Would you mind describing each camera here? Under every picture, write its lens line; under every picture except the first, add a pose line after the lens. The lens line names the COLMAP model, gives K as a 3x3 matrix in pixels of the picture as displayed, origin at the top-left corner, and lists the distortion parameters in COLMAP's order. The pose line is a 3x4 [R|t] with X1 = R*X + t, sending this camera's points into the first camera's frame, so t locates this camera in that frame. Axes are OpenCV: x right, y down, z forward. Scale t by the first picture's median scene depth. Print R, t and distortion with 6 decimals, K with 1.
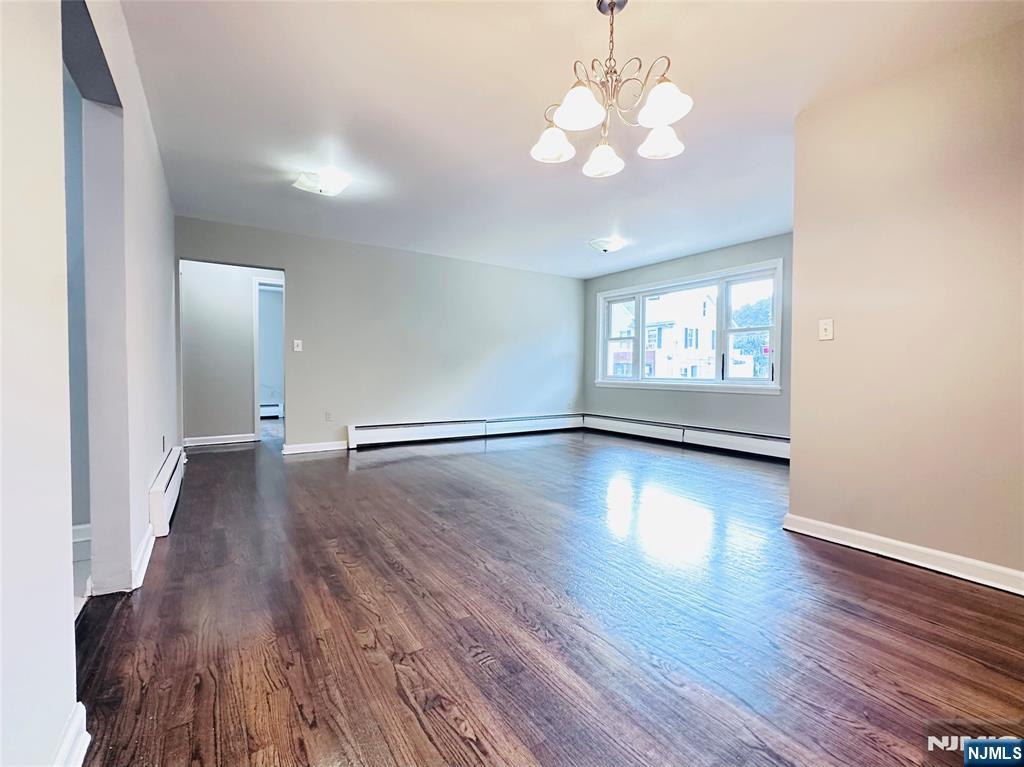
lens RADIAL K [[446.8, 0, 512.0], [0, 446.8, 383.5], [0, 0, 1]] dist [0.000052, -0.000093]
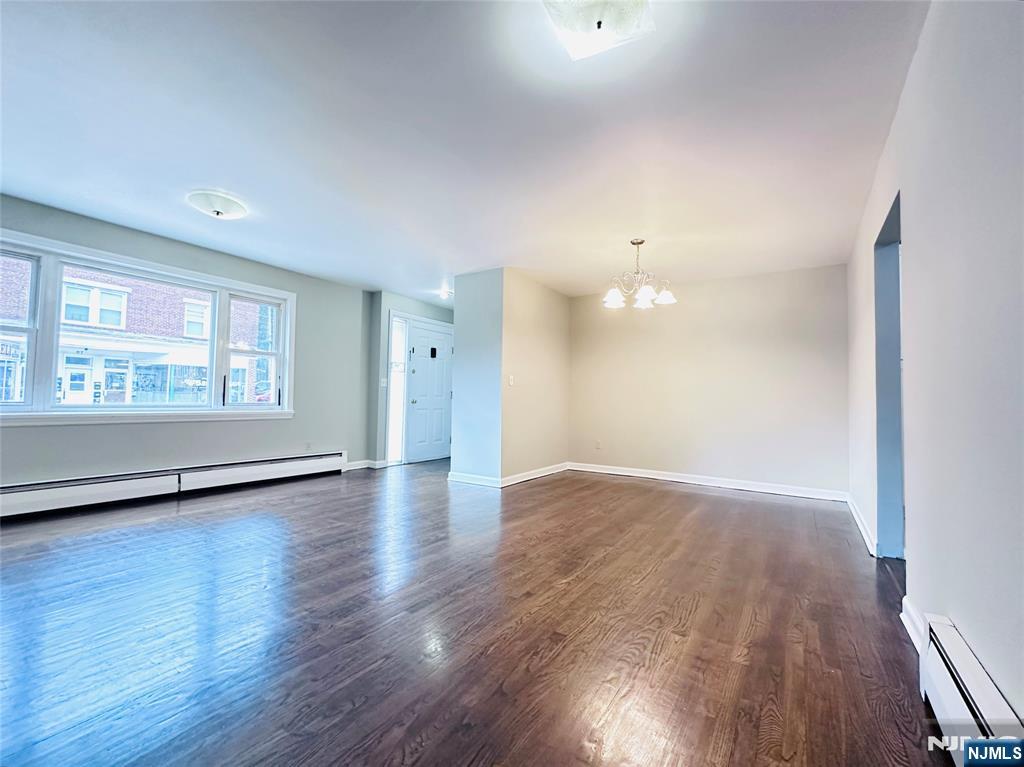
lens RADIAL K [[446.8, 0, 512.0], [0, 446.8, 383.5], [0, 0, 1]] dist [0.000052, -0.000093]
pose [[-0.390364, 0.014449, 0.920547, -0.536659], [0.001049, 0.999883, -0.015250, -0.037072], [-0.920660, -0.004987, -0.390334, 0.824917]]
